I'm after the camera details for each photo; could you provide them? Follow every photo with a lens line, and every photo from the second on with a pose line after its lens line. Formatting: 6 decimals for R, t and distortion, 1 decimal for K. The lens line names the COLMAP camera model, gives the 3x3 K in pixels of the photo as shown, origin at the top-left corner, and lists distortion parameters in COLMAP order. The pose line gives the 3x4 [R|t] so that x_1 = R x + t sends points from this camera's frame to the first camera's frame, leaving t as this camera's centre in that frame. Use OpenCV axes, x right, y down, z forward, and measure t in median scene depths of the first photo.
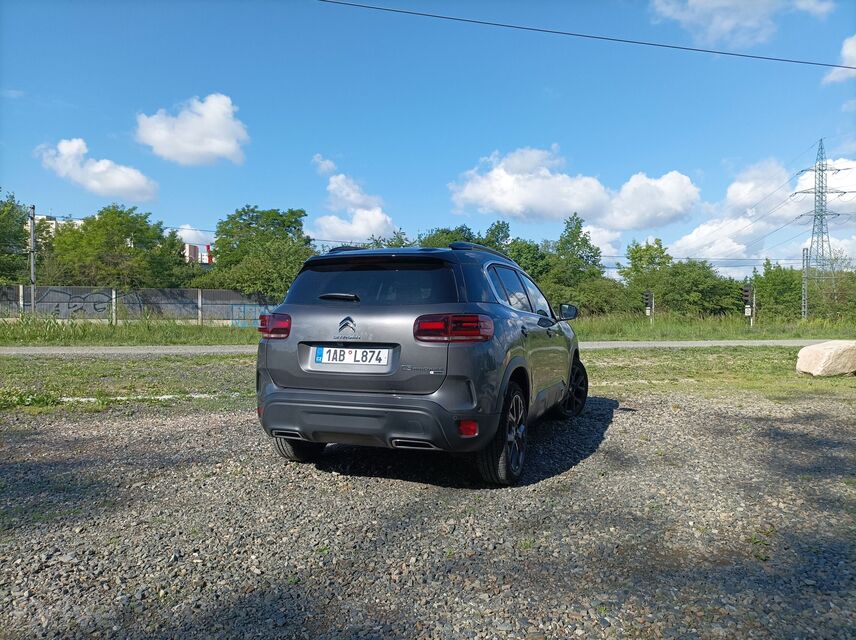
lens RADIAL K [[871.5, 0, 428.0], [0, 871.5, 320.0], [0, 0, 1]] dist [0.029273, -0.020868]
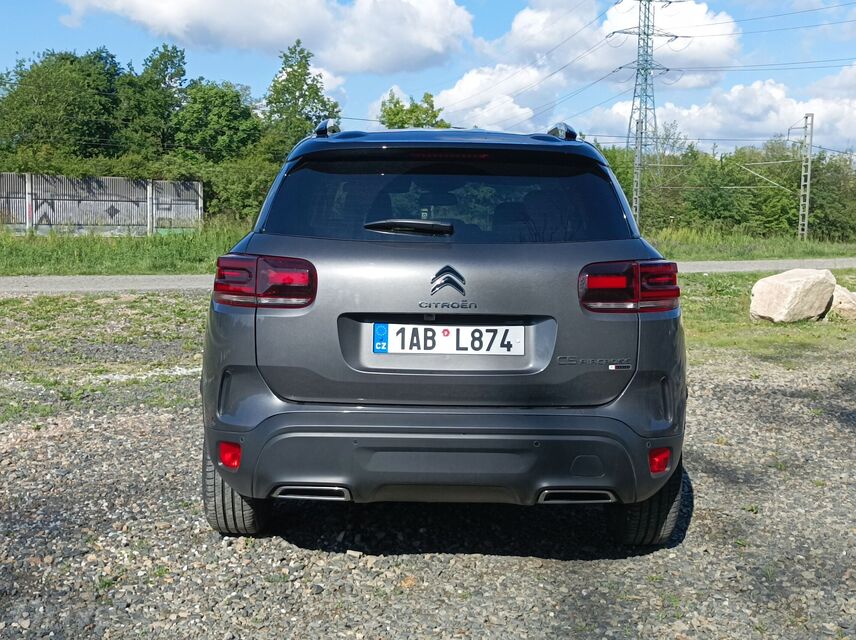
lens RADIAL K [[1422.0, 0, 428.0], [0, 1422.0, 320.0], [0, 0, 1]] dist [0.068574, -0.070555]
pose [[0.874942, -0.027898, 0.483424, -0.472358], [-0.015703, 0.996179, 0.085909, -0.041101], [-0.483973, -0.082757, 0.871161, 0.224579]]
